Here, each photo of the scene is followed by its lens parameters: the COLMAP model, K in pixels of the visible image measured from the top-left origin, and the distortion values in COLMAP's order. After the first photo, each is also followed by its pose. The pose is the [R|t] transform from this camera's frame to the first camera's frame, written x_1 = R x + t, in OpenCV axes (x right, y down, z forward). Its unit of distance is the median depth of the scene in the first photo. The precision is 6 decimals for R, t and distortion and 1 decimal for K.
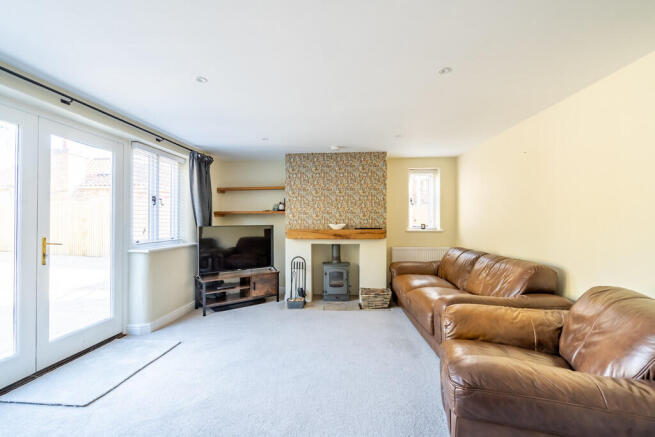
lens RADIAL K [[302.2, 0, 328.1], [0, 302.2, 219.3], [0, 0, 1]] dist [-0.004515, 0.002194]
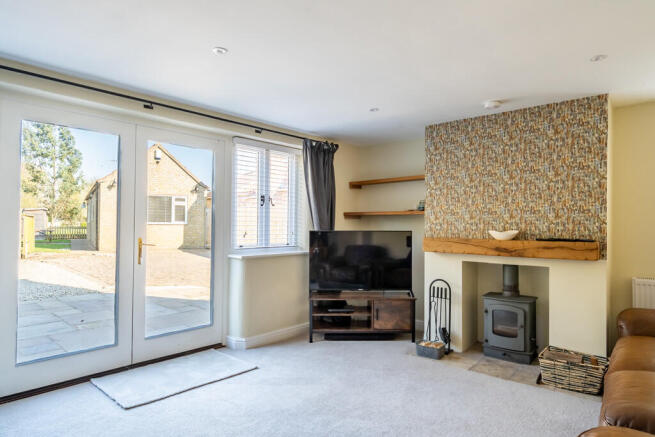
lens RADIAL K [[393.3, 0, 326.8], [0, 393.3, 219.7], [0, 0, 1]] dist [0.007218, -0.001060]
pose [[0.789710, -0.000840, -0.613480, 0.237153], [-0.004753, 0.999961, -0.007488, 0.001202], [0.613462, 0.008830, 0.789675, 0.173418]]
